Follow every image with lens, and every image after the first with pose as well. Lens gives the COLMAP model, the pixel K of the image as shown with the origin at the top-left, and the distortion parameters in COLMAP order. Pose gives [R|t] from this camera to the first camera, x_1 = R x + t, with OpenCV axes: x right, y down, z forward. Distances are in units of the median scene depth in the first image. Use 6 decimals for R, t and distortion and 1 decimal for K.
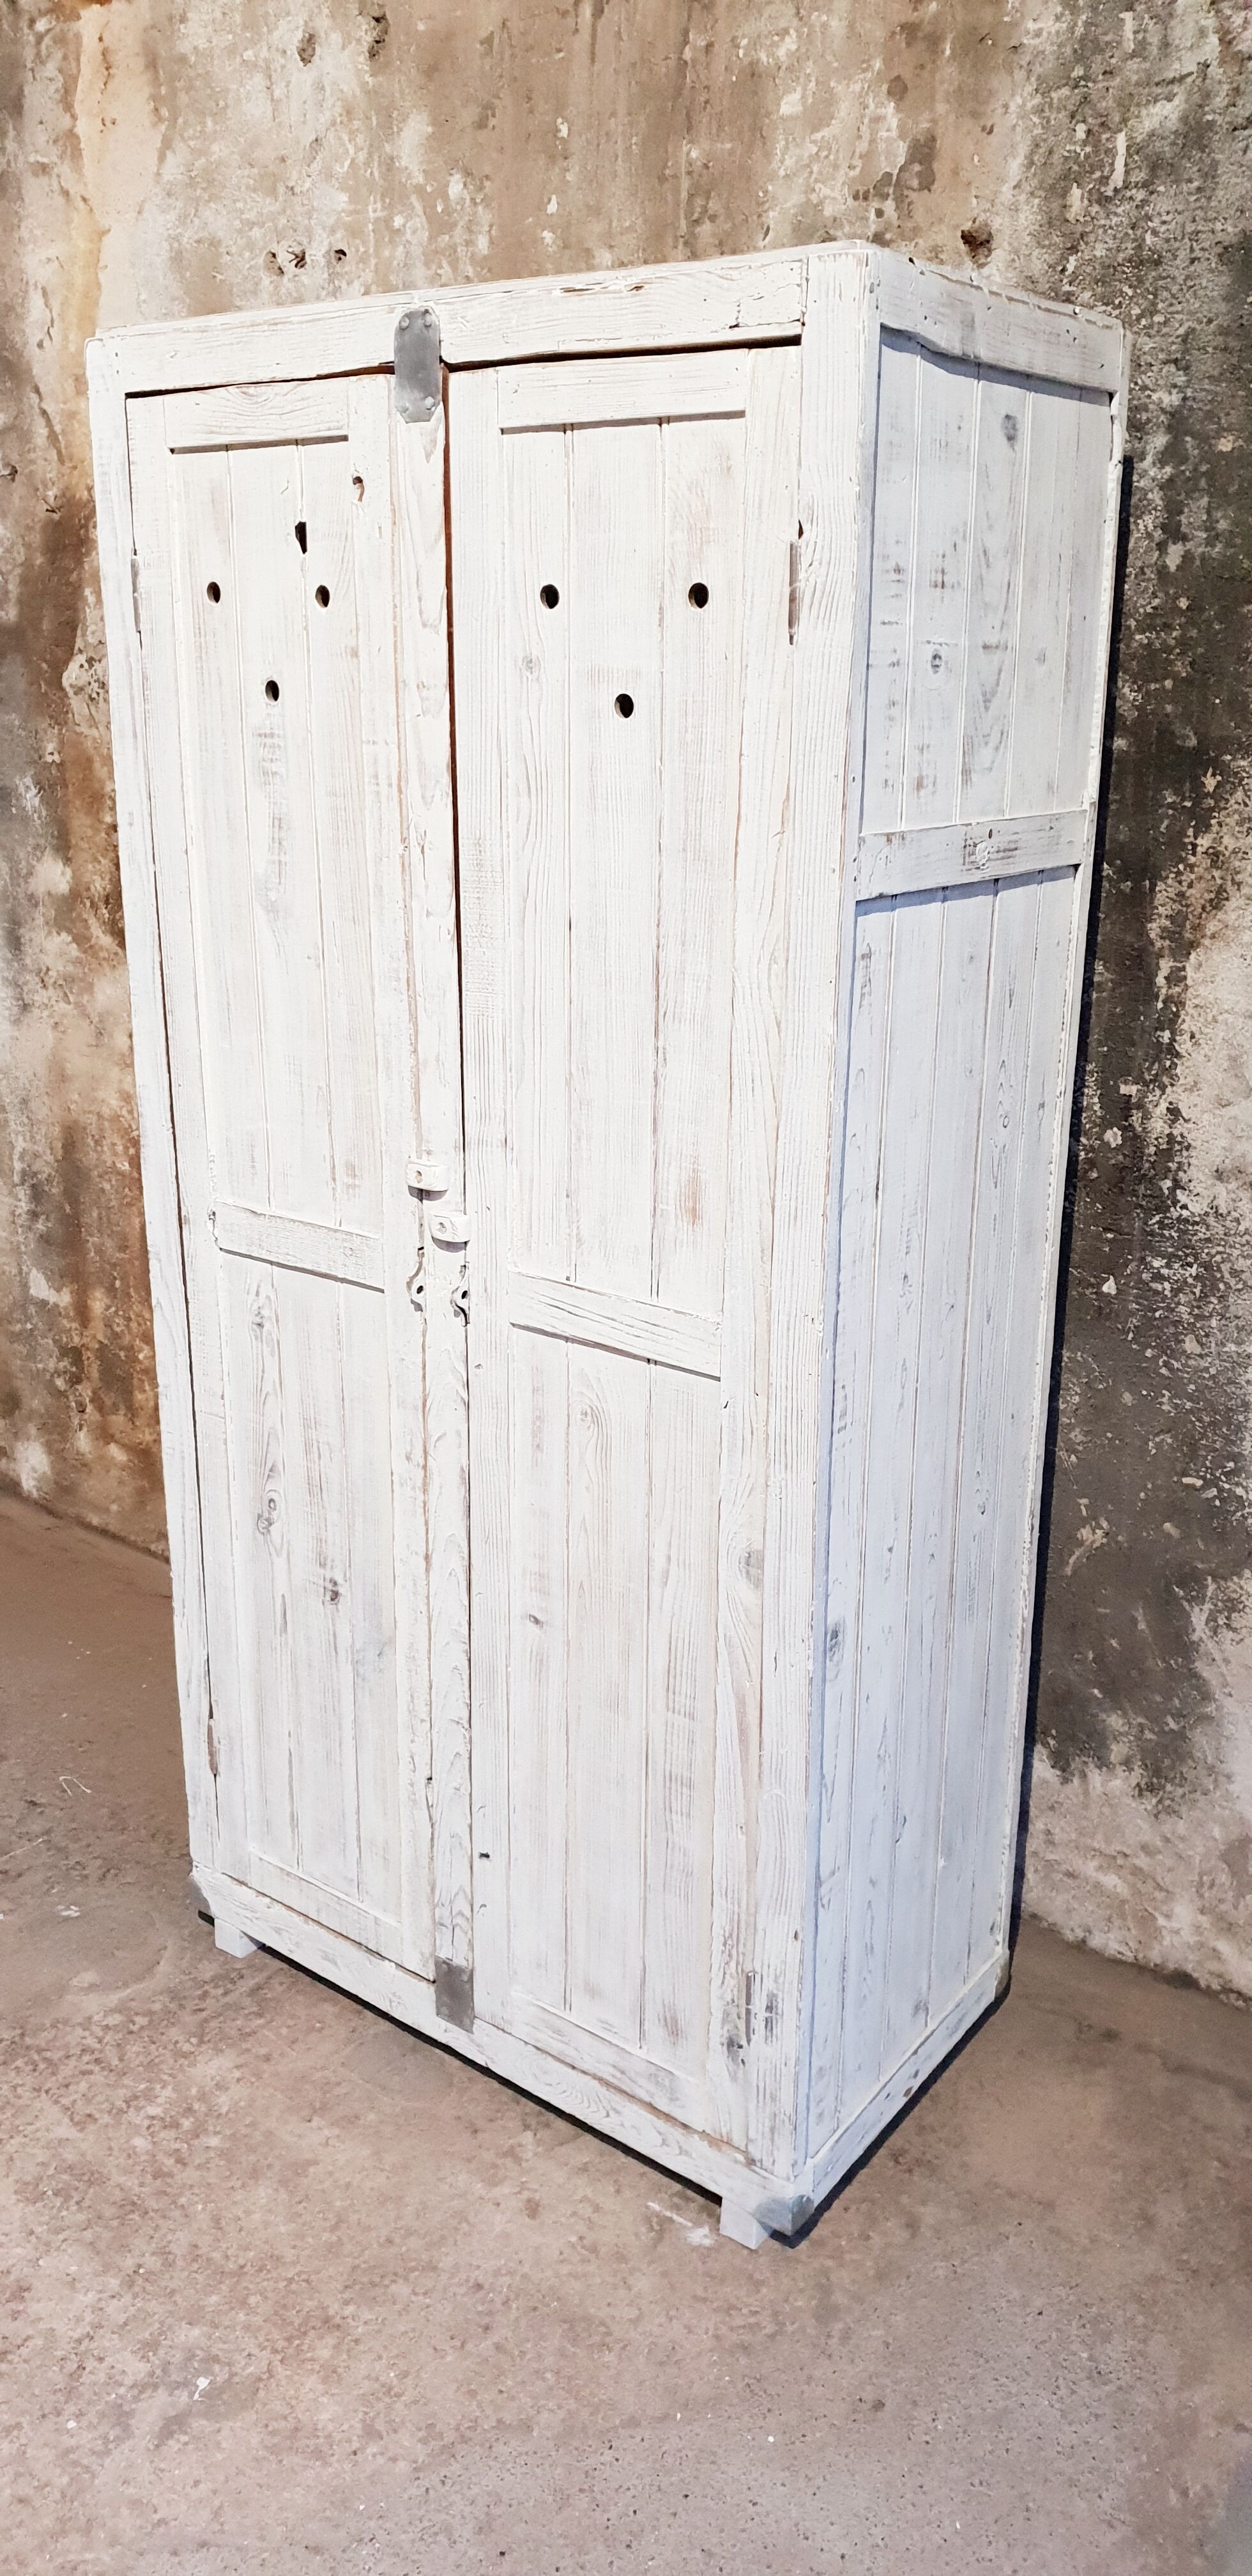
lens RADIAL K [[2004.1, 0, 636.4], [0, 2004.1, 1263.9], [0, 0, 1]] dist [0.005869, 0.017945]
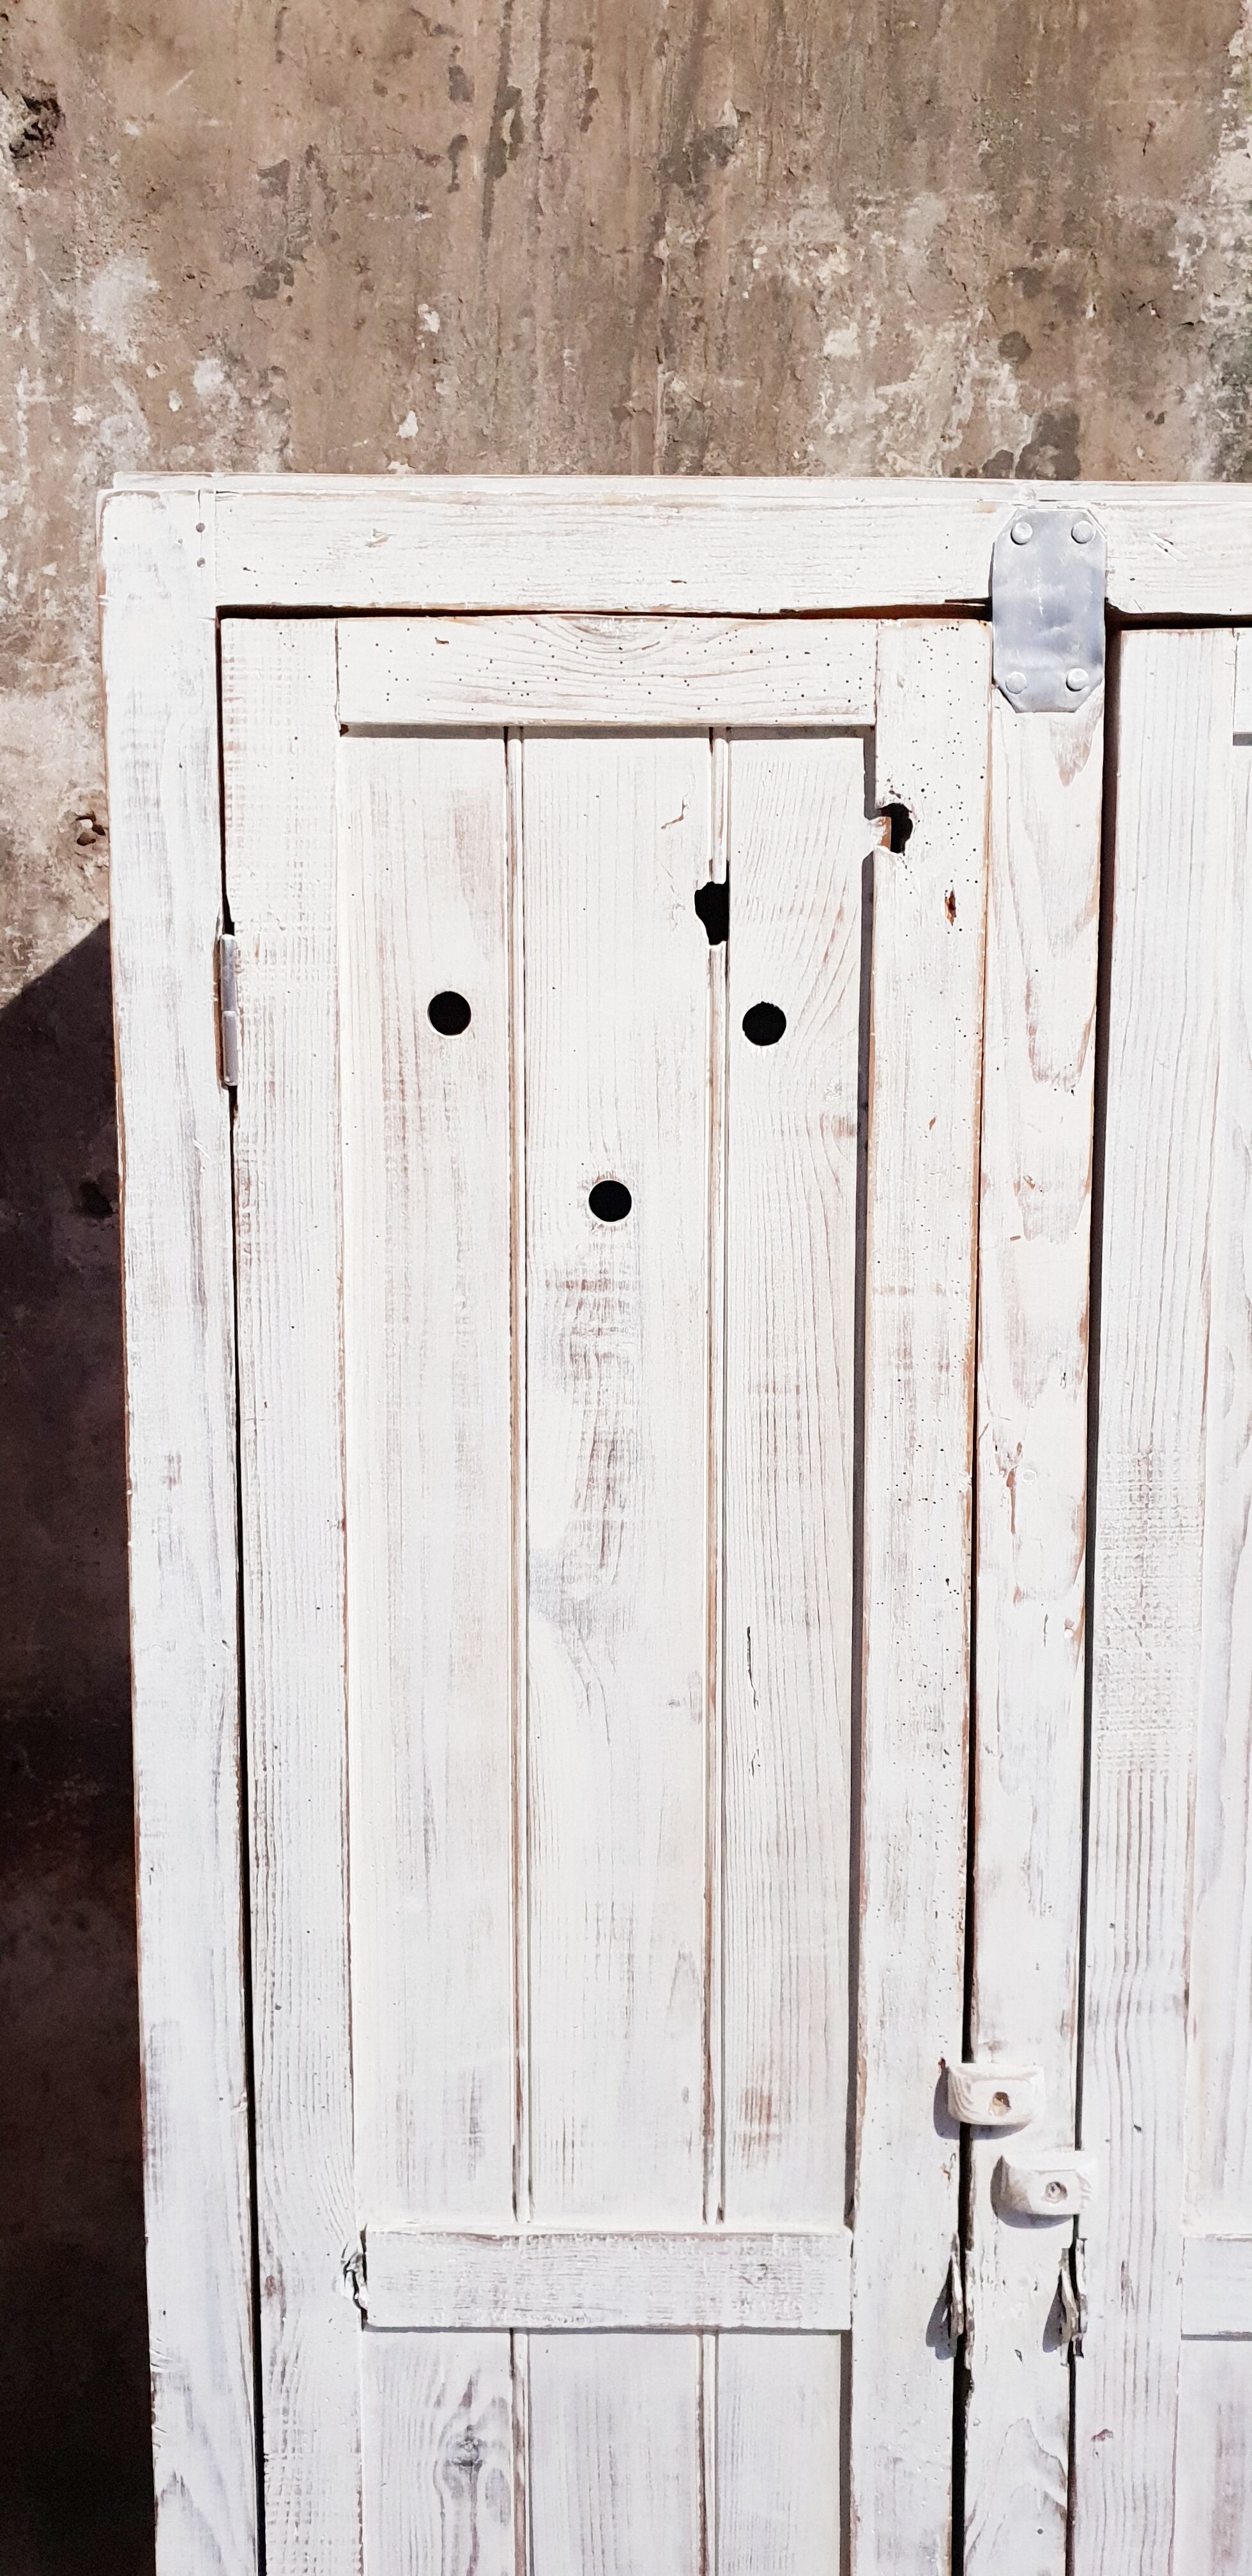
lens RADIAL K [[2004.1, 0, 661.7], [0, 2004.1, 1266.9], [0, 0, 1]] dist [0.005869, 0.017945]
pose [[0.804602, -0.075228, 0.589030, -0.418828], [0.176345, 0.977464, -0.116047, -0.187440], [-0.567025, 0.197244, 0.799735, 0.535817]]
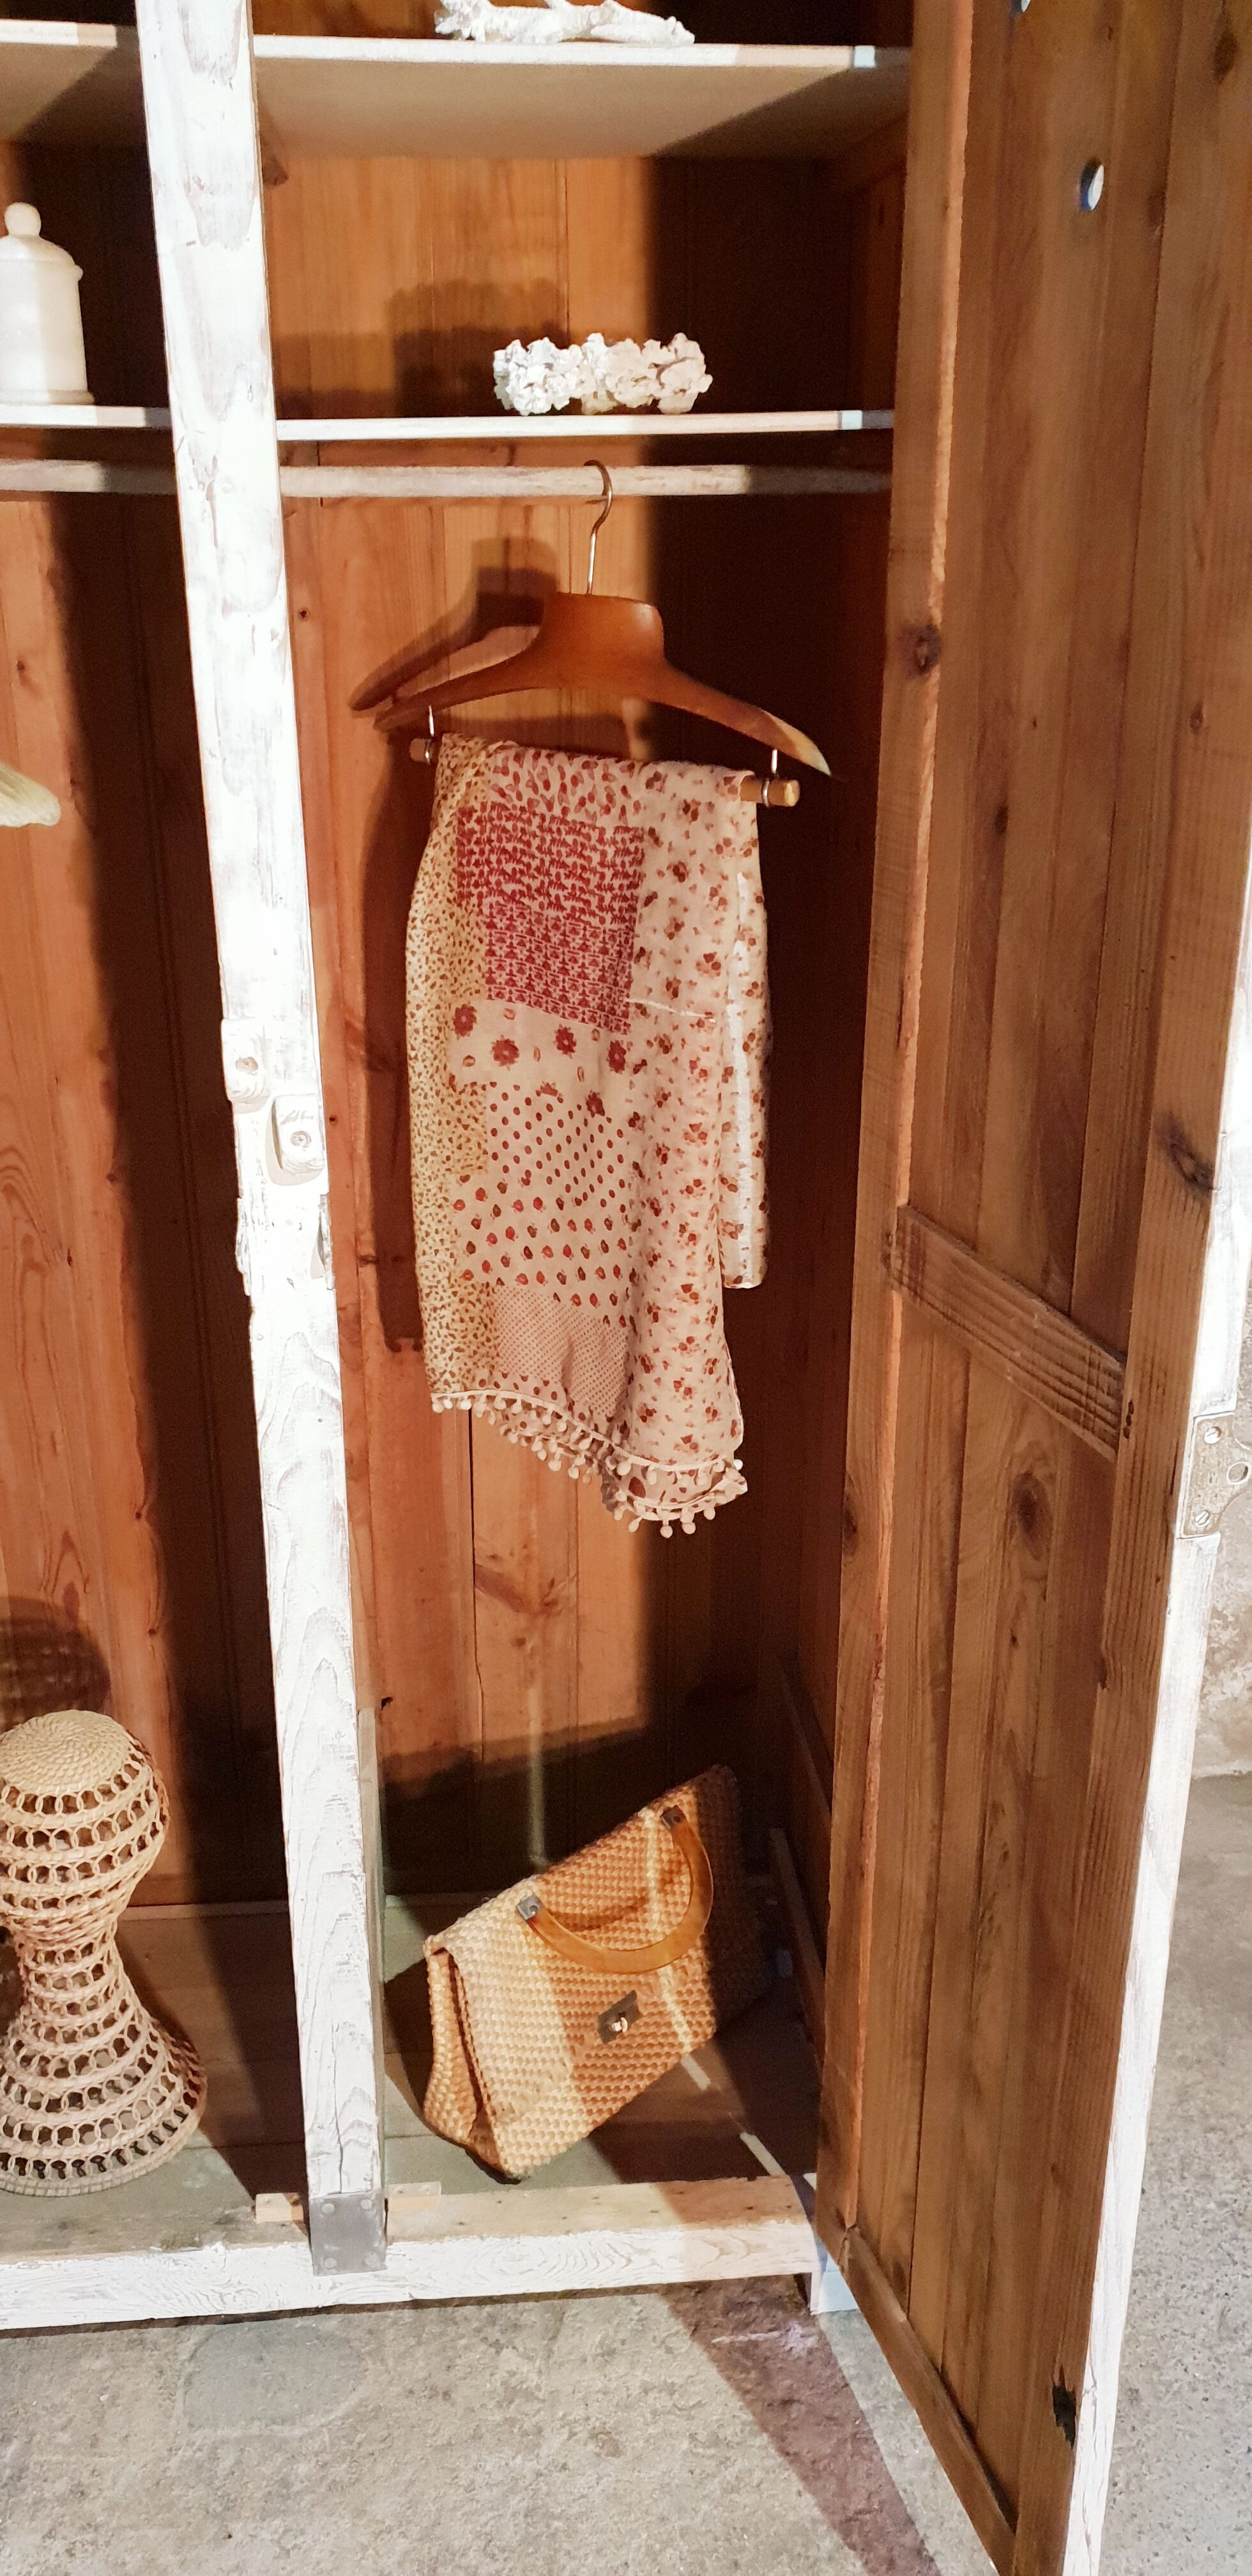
lens RADIAL K [[2004.1, 0, 652.0], [0, 2004.1, 1256.3], [0, 0, 1]] dist [0.005869, 0.017945]
pose [[0.744568, -0.253086, 0.617710, -0.364124], [0.194308, 0.967443, 0.162165, -0.056304], [-0.638641, -0.000717, 0.769504, 0.412338]]
